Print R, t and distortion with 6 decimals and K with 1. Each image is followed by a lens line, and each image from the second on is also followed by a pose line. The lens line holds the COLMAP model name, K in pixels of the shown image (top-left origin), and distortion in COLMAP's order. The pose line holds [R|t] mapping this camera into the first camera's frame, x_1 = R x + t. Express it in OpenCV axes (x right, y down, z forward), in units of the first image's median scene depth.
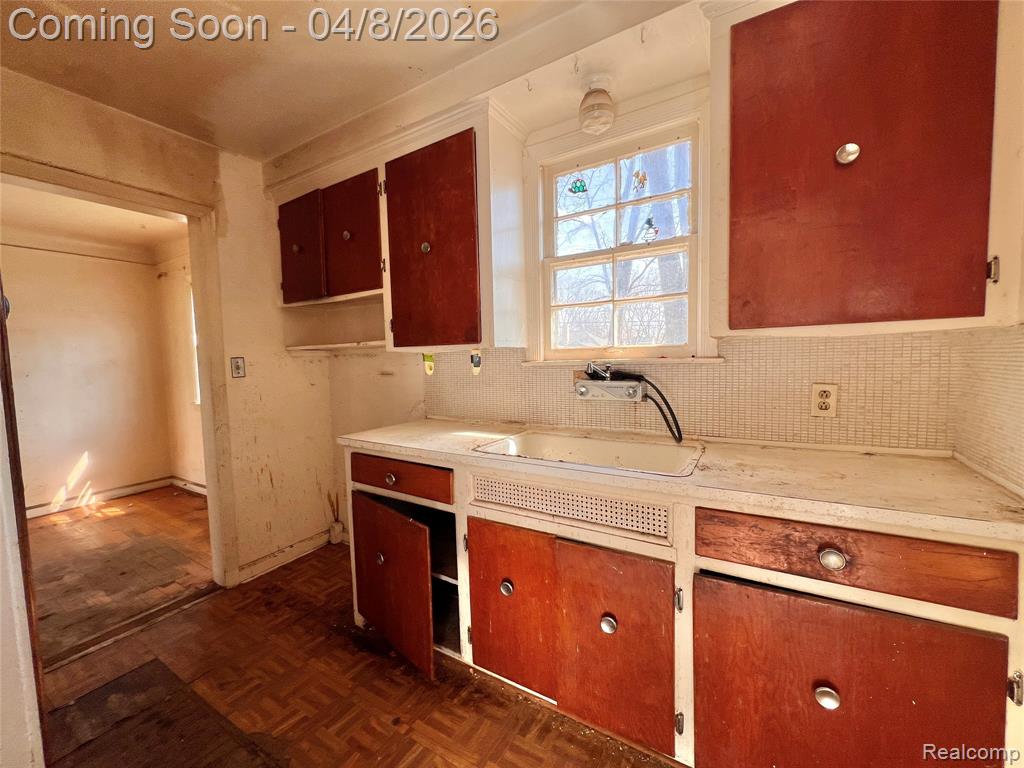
lens RADIAL K [[407.4, 0, 510.4], [0, 407.4, 382.2], [0, 0, 1]] dist [0.000158, 0.000059]
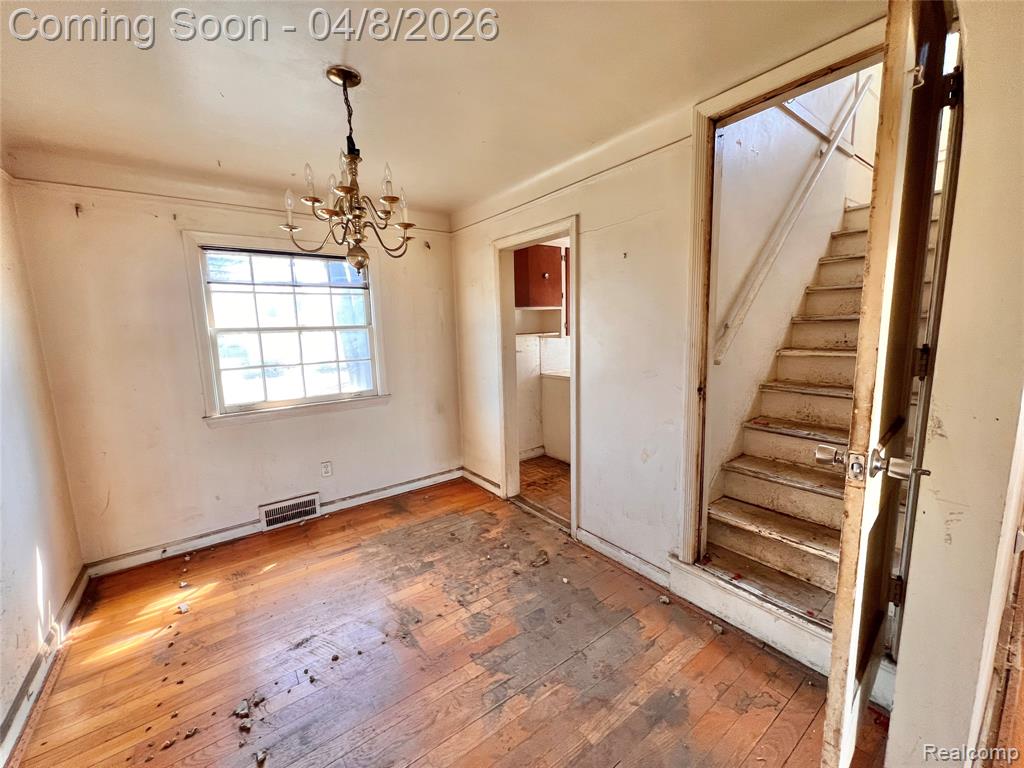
lens RADIAL K [[407.4, 0, 509.8], [0, 407.4, 388.1], [0, 0, 1]] dist [0.000158, 0.000059]
pose [[0.366609, -0.114726, 0.923275, -2.293121], [0.078707, 0.992635, 0.092092, -0.036147], [-0.927040, 0.038907, 0.372939, 0.496402]]
